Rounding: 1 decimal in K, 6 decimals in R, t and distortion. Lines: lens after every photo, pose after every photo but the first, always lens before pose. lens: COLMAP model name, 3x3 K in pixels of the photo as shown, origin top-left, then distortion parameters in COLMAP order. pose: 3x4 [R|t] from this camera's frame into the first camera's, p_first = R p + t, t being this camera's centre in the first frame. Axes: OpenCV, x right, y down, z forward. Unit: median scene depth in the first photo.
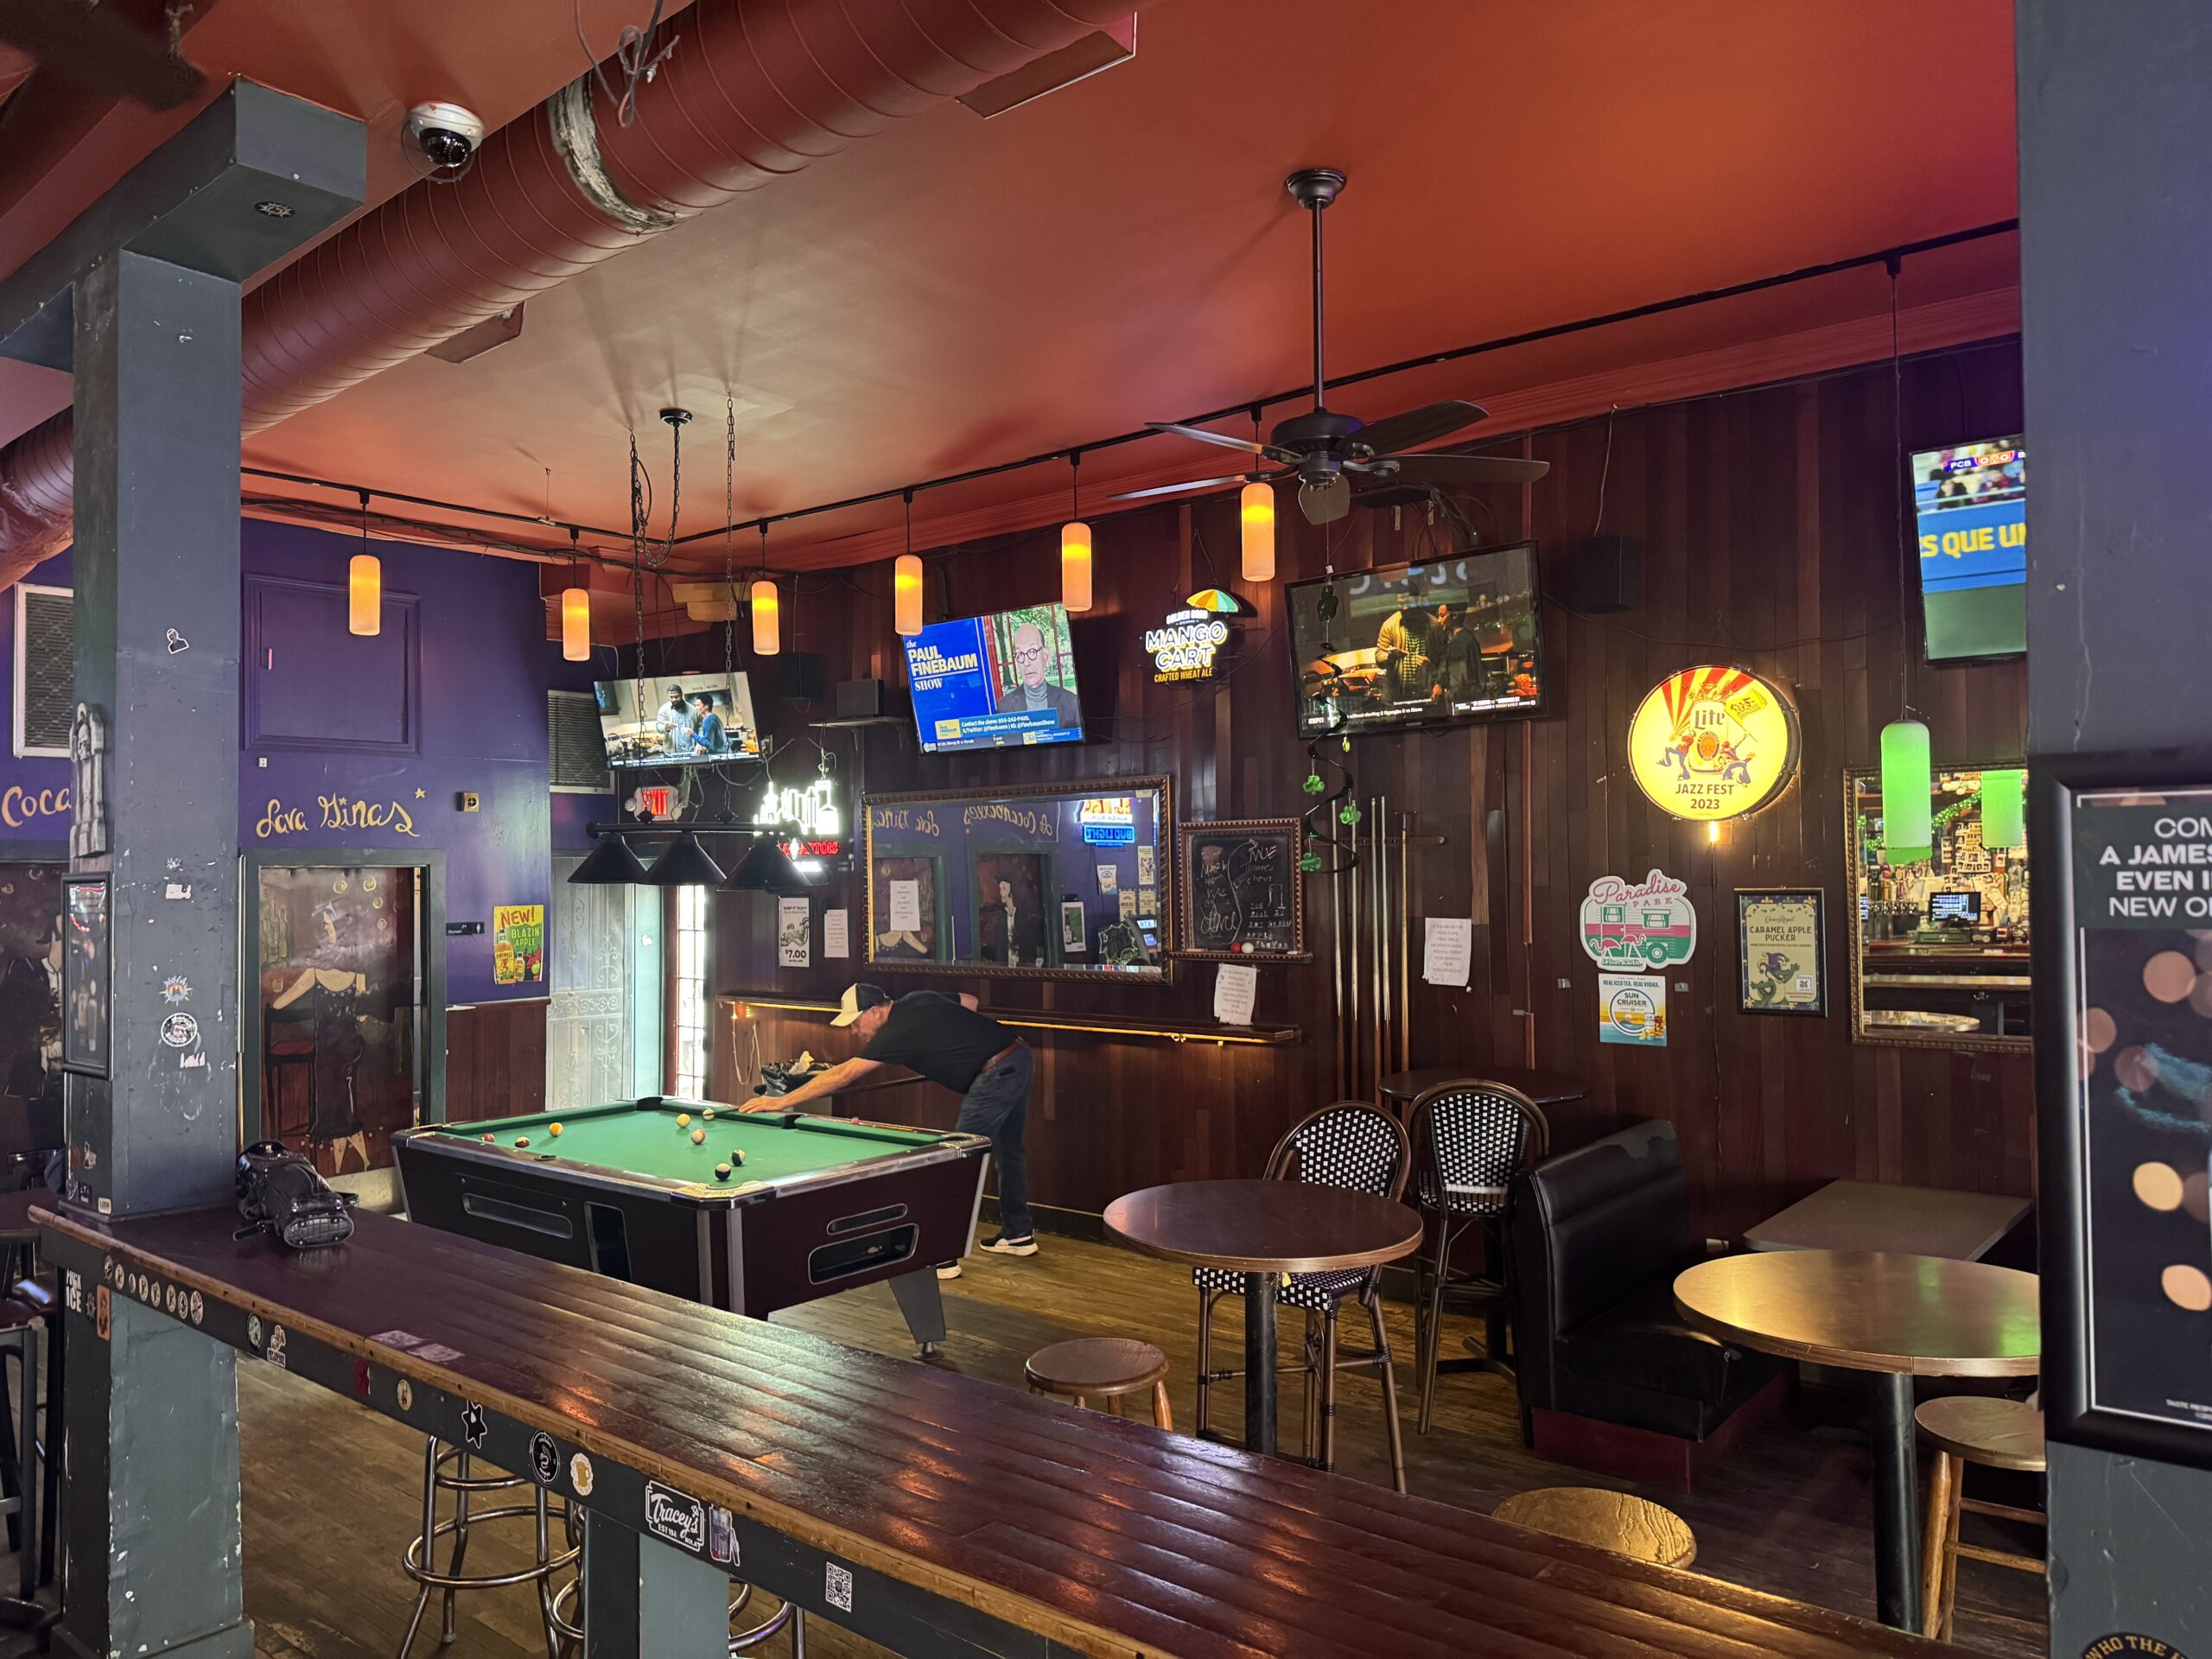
lens RADIAL K [[1547.2, 0, 1103.4], [0, 1547.2, 827.9], [0, 0, 1]] dist [0.016826, -0.026375]
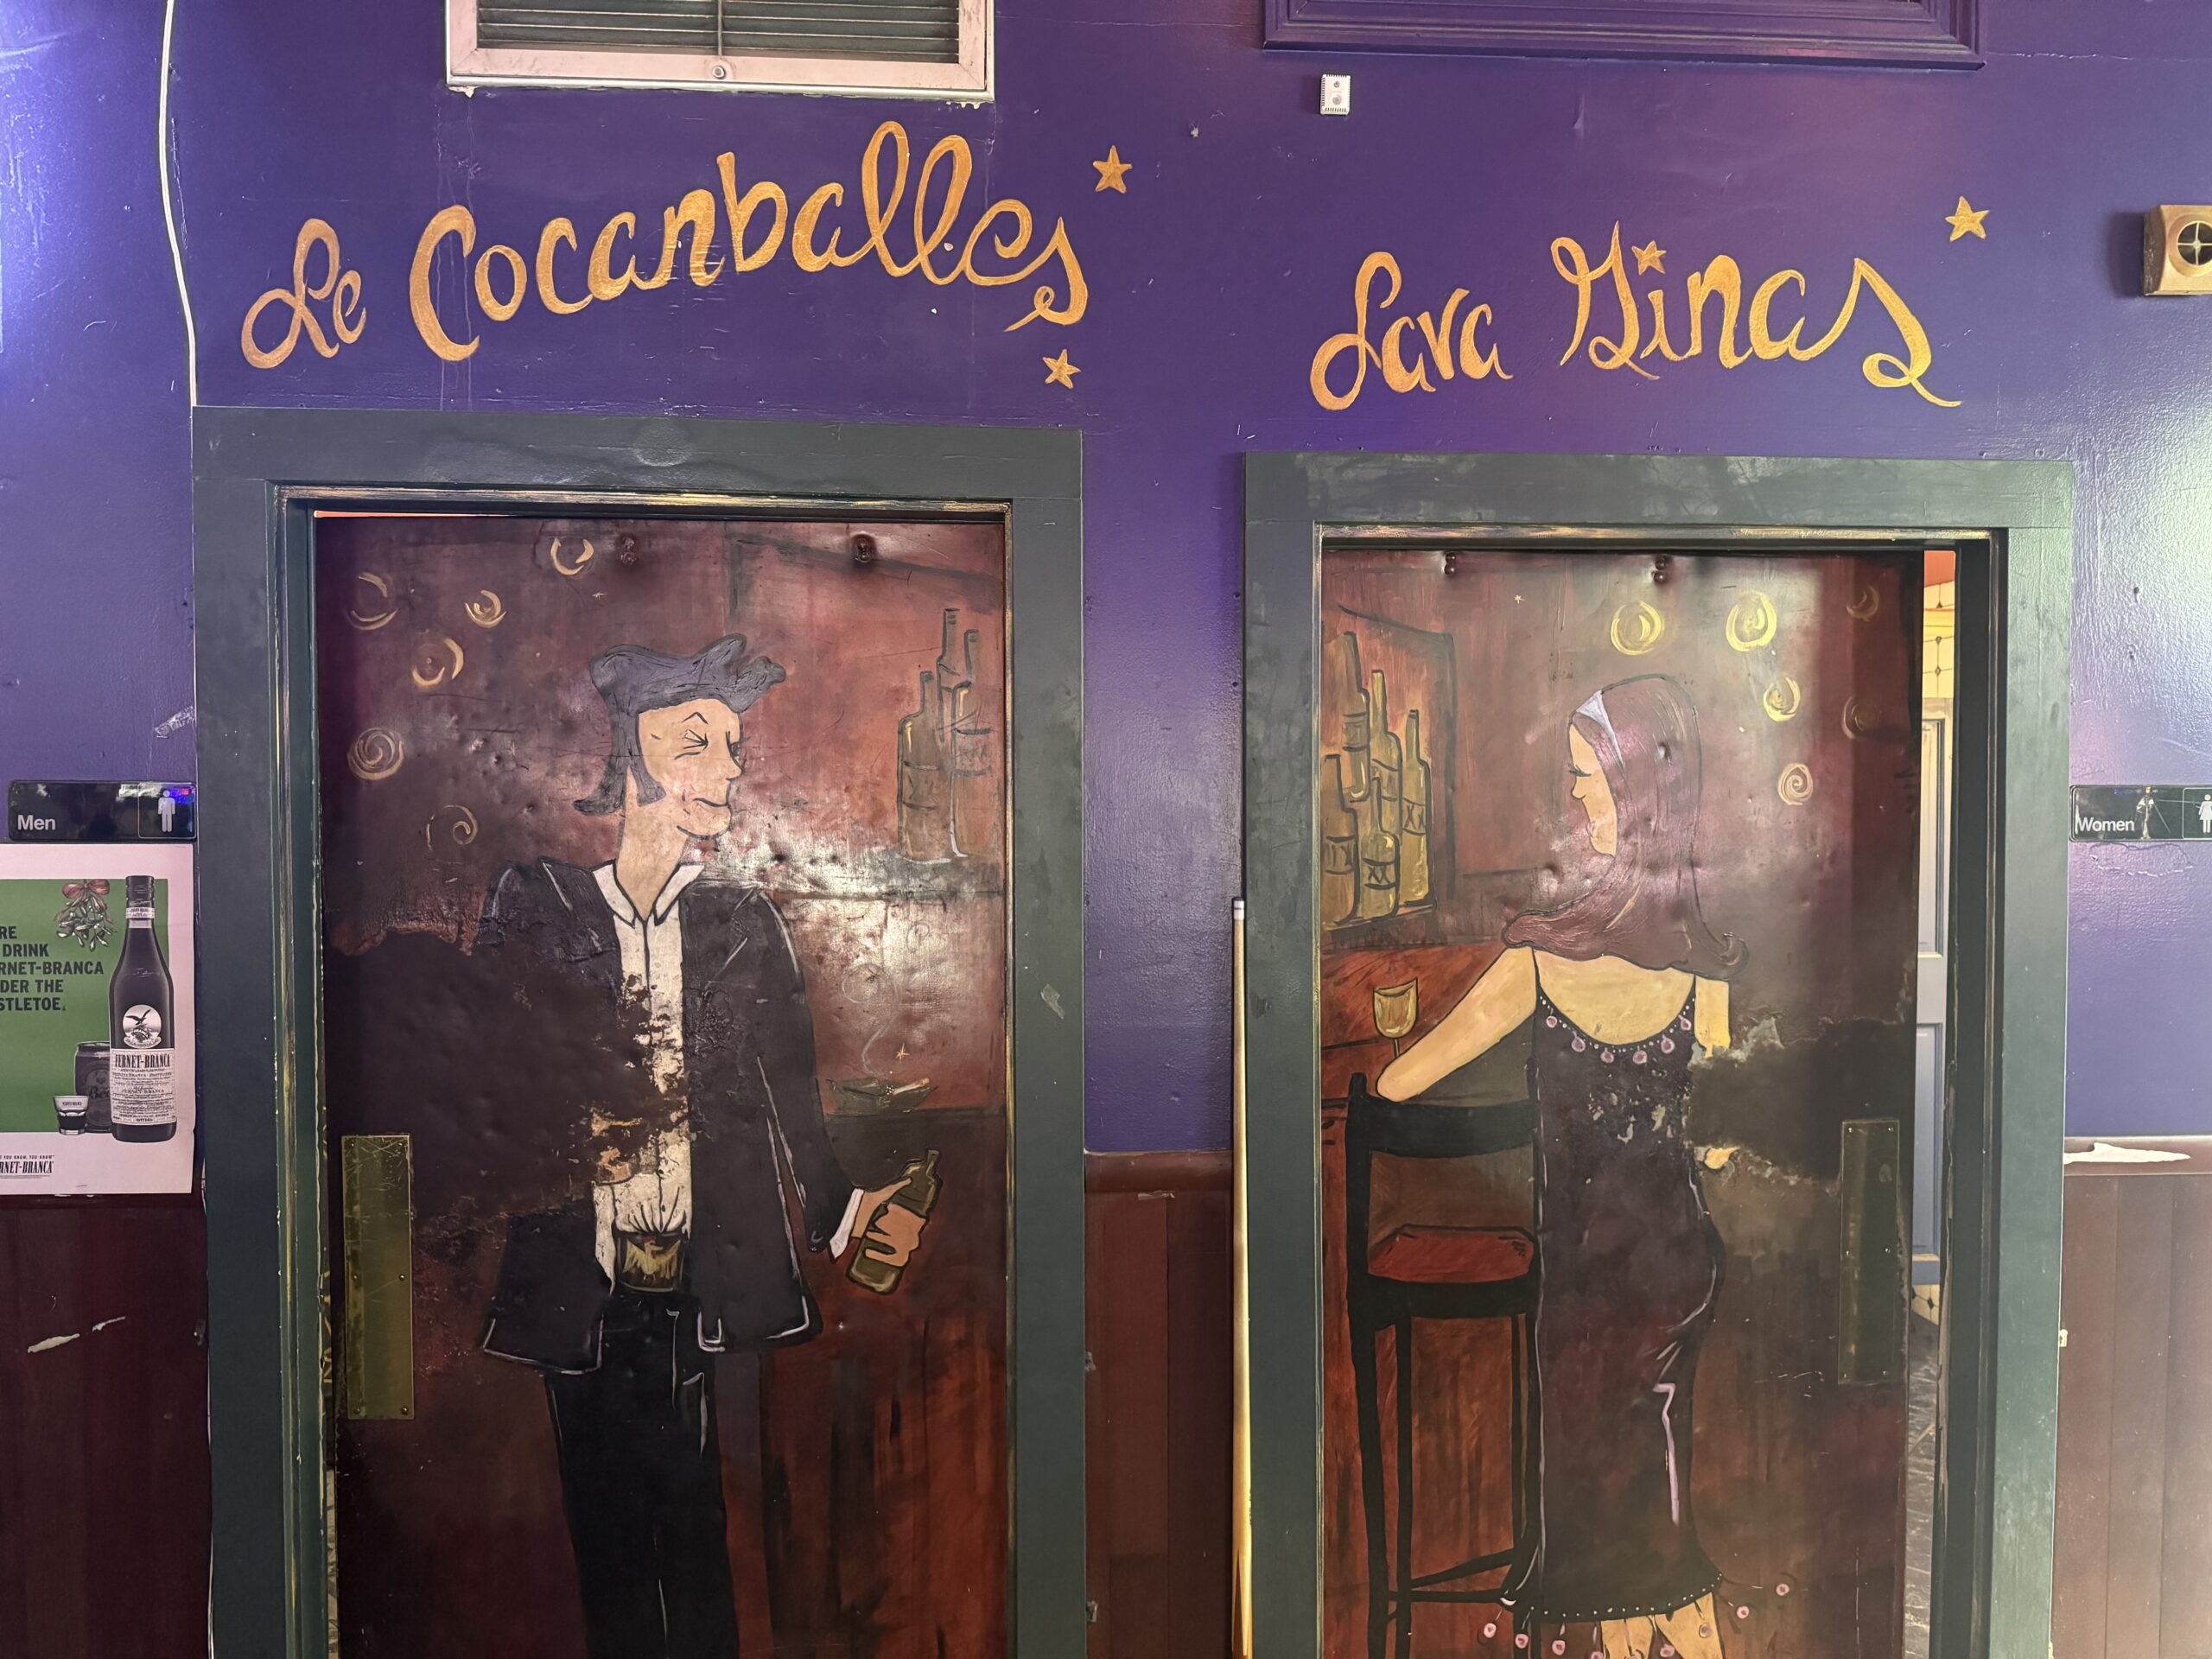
lens RADIAL K [[1547.2, 0, 1101.0], [0, 1547.2, 828.5], [0, 0, 1]] dist [0.016826, -0.026375]
pose [[0.699124, 0.030087, -0.714367, -0.376538], [0.011311, 0.998524, 0.053125, 0.056450], [0.714911, -0.045221, 0.697752, 0.770040]]
